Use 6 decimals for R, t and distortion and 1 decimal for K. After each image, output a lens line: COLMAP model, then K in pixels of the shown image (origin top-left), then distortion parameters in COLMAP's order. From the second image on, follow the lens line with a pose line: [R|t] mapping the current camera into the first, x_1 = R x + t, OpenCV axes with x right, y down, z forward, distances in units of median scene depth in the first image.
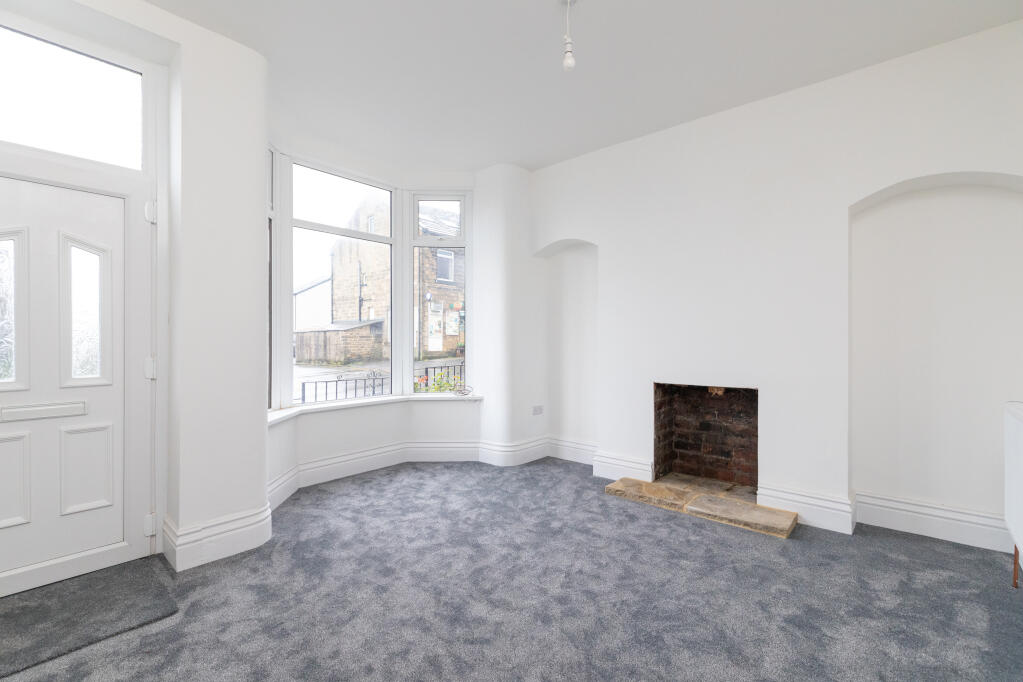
lens RADIAL K [[465.4, 0, 511.4], [0, 465.4, 340.6], [0, 0, 1]] dist [0.009053, -0.001843]
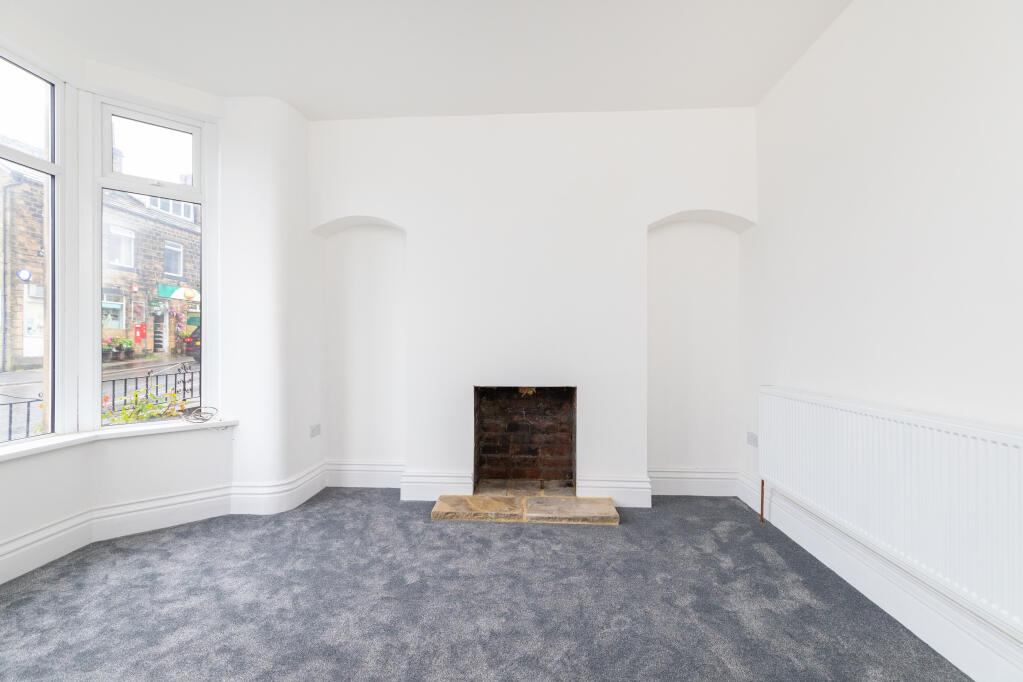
lens RADIAL K [[465.4, 0, 510.3], [0, 465.4, 341.5], [0, 0, 1]] dist [0.009053, -0.001843]
pose [[0.792356, -0.002448, 0.610054, -0.199688], [0.001540, 0.999997, 0.002012, 0.000500], [-0.610057, -0.000655, 0.792357, 0.232840]]
